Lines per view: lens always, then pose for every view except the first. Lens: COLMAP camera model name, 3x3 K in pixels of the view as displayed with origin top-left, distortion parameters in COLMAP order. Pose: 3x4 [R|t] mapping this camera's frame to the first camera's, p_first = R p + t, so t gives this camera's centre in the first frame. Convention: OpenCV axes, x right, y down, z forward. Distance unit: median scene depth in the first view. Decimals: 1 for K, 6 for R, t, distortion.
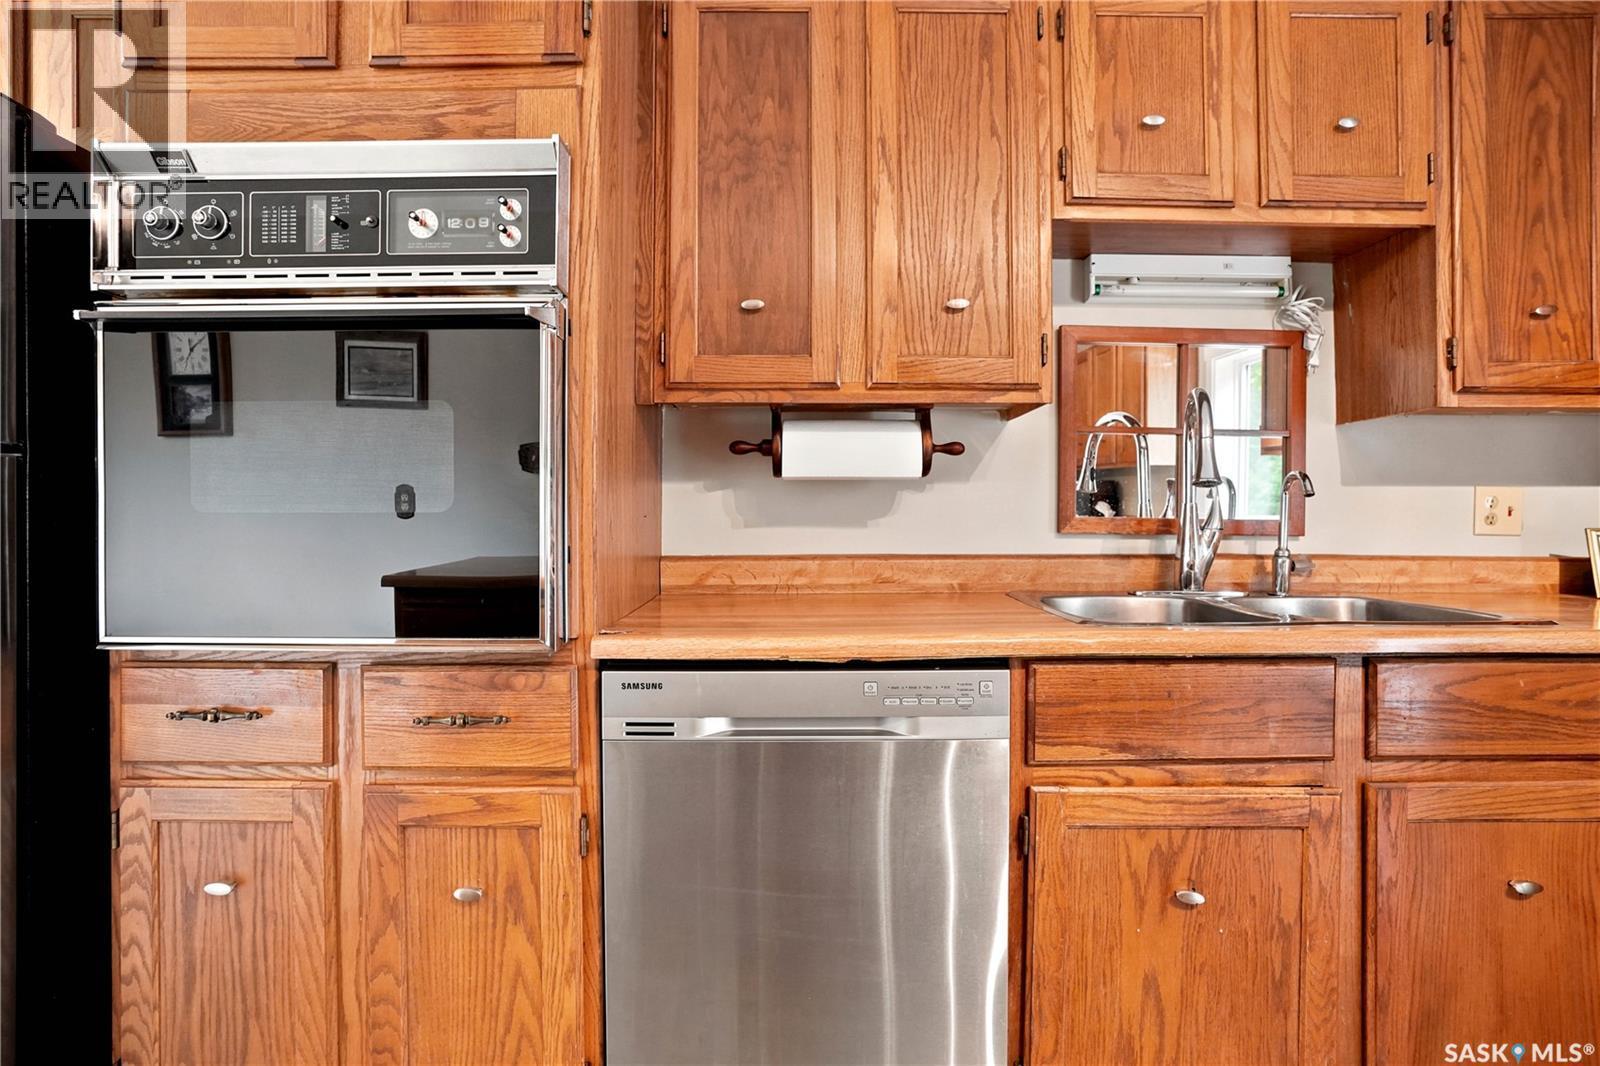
lens RADIAL K [[799.8, 0, 799.2], [0, 799.8, 511.2], [0, 0, 1]] dist [-0.068042, 0.032707]
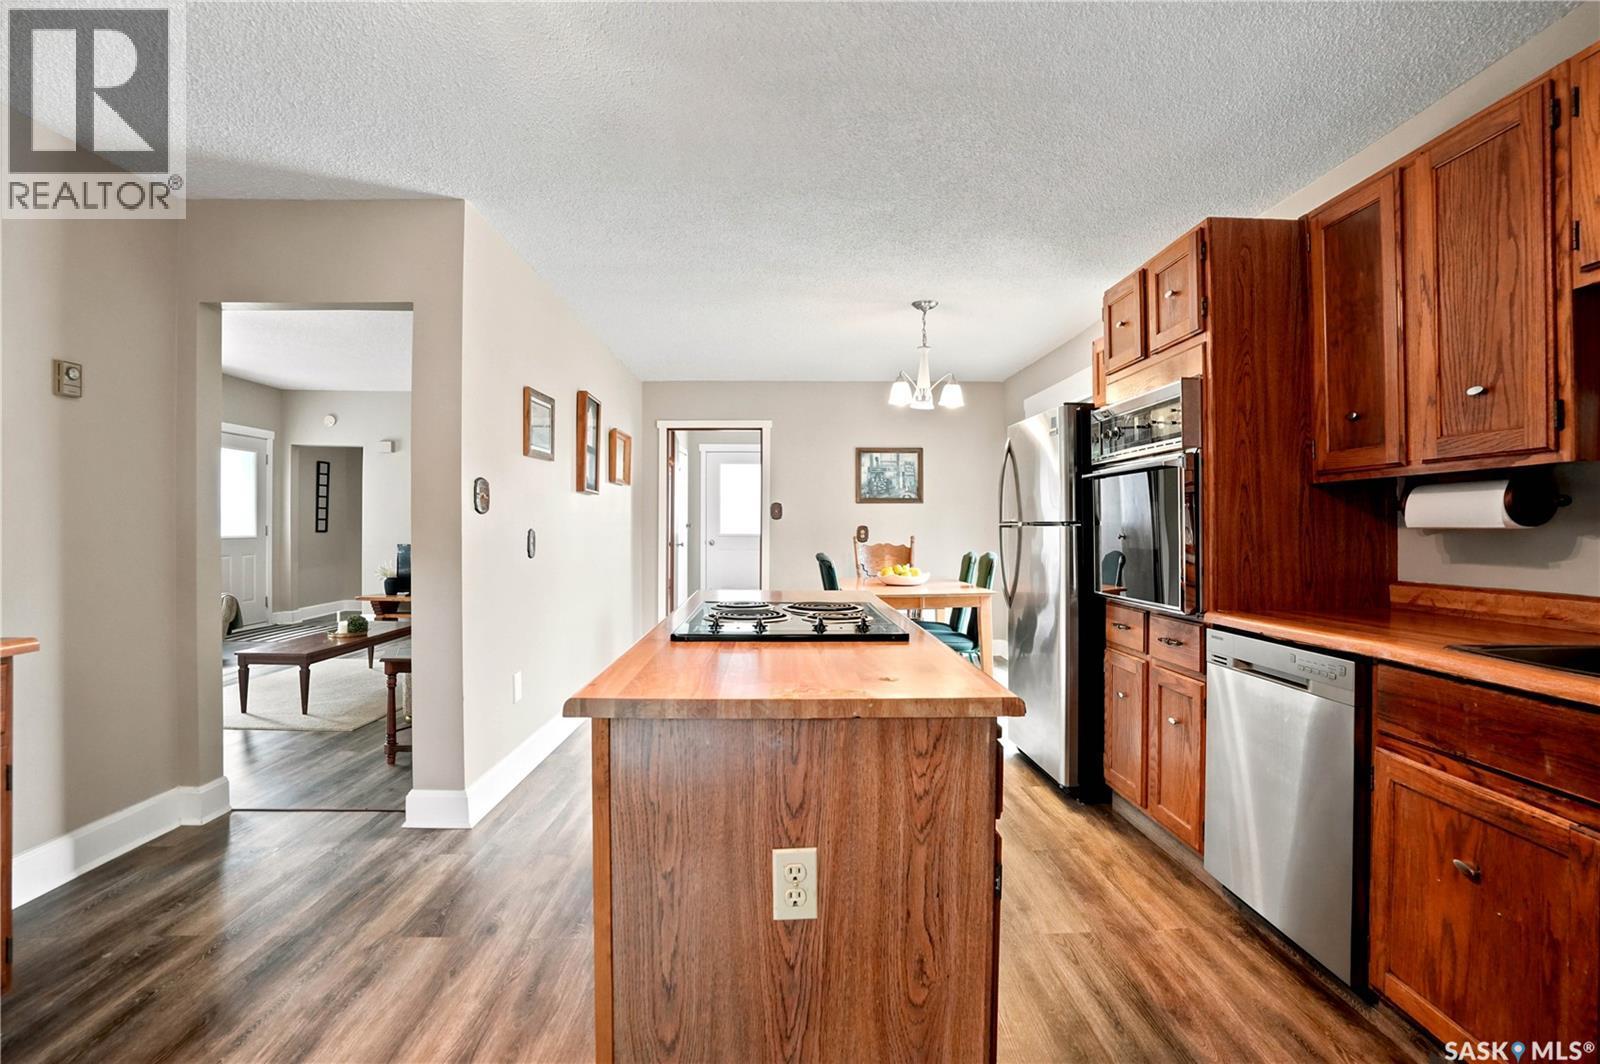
lens RADIAL K [[749.7, 0, 805.0], [0, 749.7, 519.5], [0, 0, 1]] dist [-0.068335, 0.027530]
pose [[0.031907, -0.010817, -0.999432, 1.278926], [0.006278, 0.999924, -0.010622, -0.053319], [0.999471, -0.005935, 0.031972, -0.086180]]
